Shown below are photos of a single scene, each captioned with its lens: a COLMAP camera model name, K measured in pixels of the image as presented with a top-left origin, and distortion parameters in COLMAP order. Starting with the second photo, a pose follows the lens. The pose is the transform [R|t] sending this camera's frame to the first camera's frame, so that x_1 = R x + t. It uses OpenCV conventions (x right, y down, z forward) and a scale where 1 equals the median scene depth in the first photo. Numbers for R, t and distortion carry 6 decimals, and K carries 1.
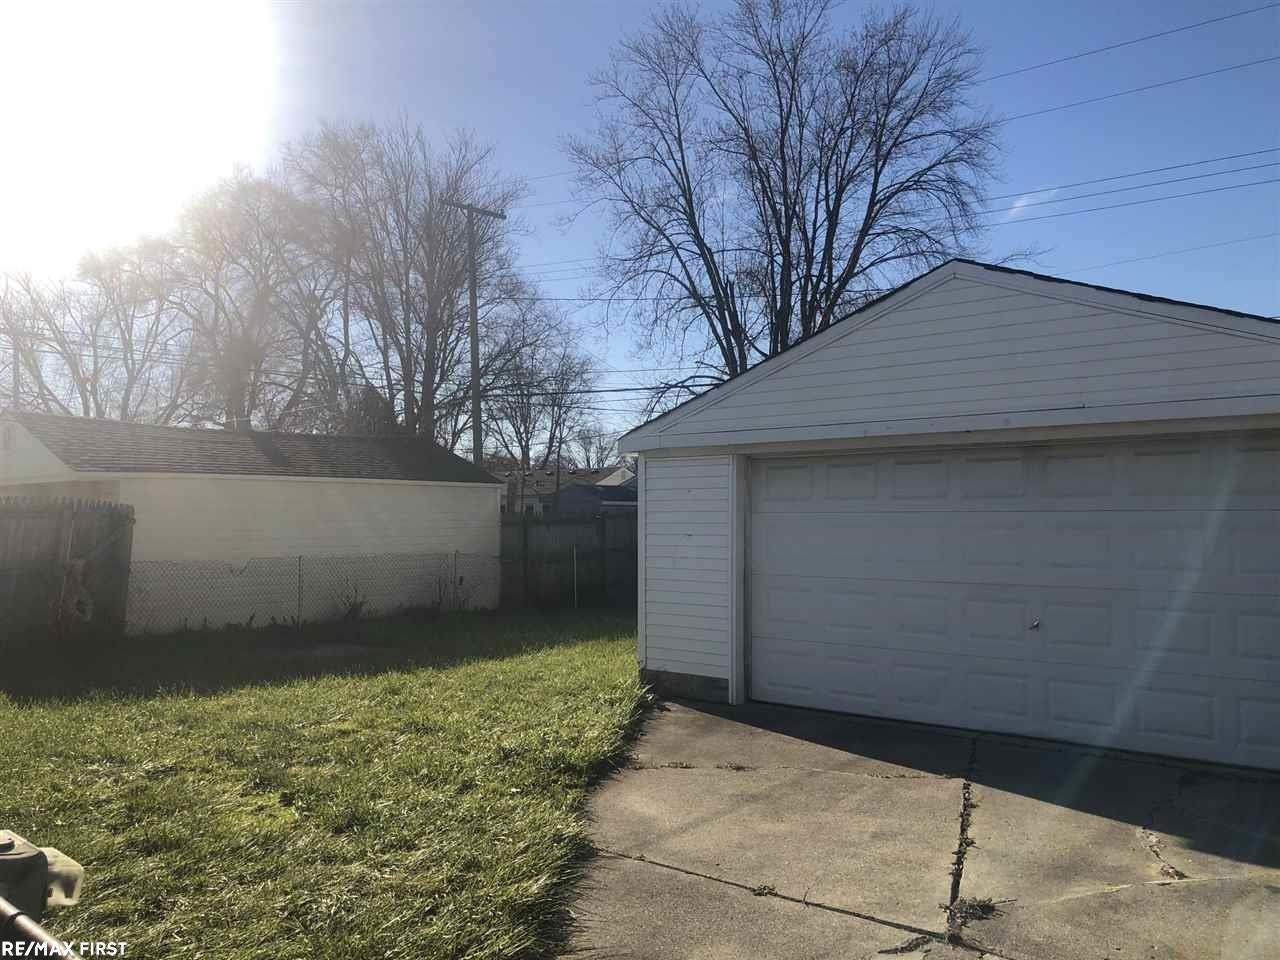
lens RADIAL K [[1034.1, 0, 651.6], [0, 1034.1, 499.8], [0, 0, 1]] dist [0.003945, 0.001964]
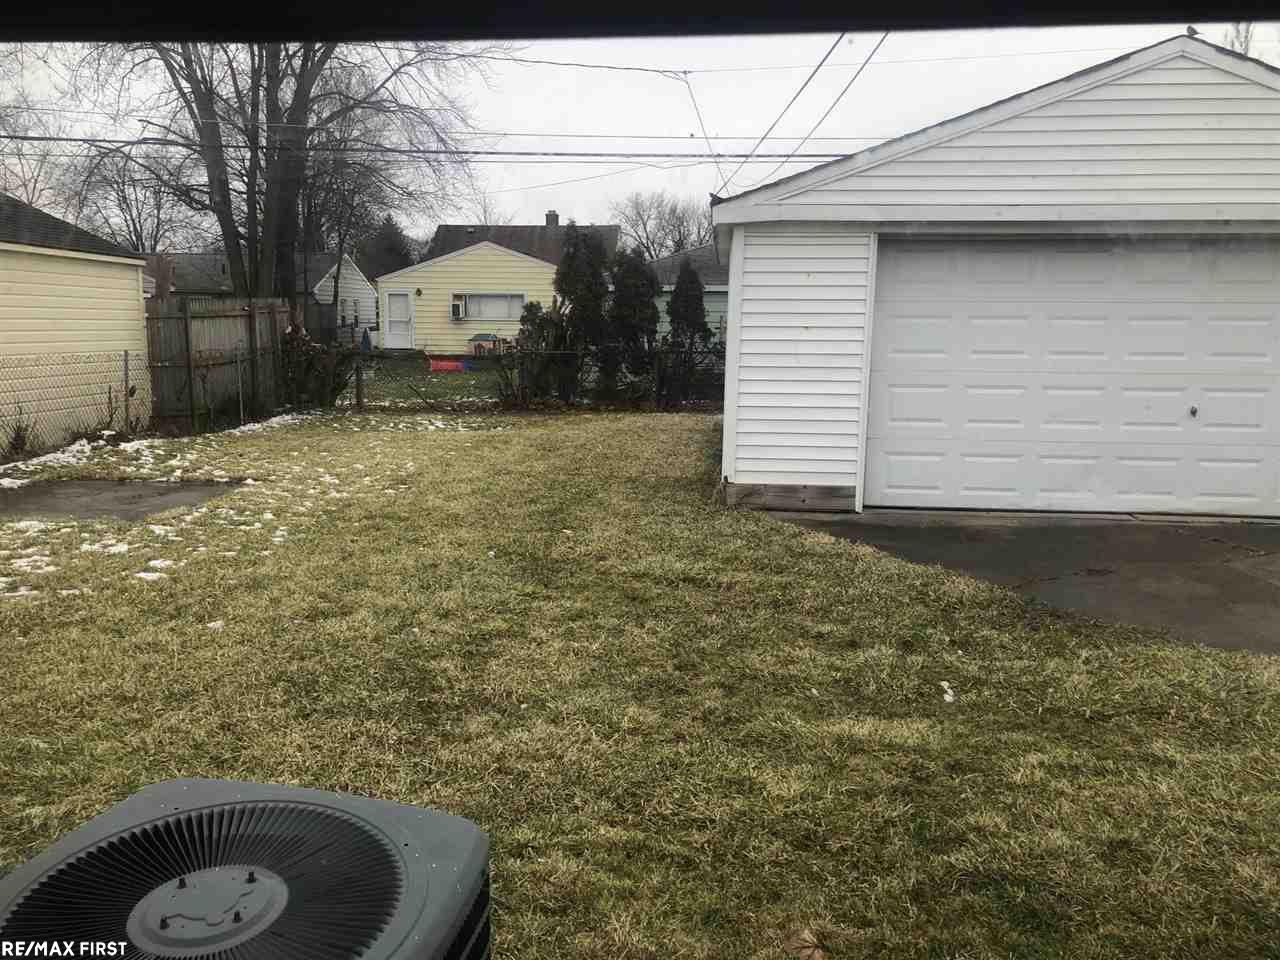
lens RADIAL K [[1034.1, 0, 651.6], [0, 1034.1, 499.8], [0, 0, 1]] dist [0.003945, 0.001964]
pose [[0.841746, -0.080825, 0.533789, -0.568651], [-0.021610, 0.982893, 0.182905, 0.021791], [-0.539441, -0.165495, 0.825600, 0.338326]]
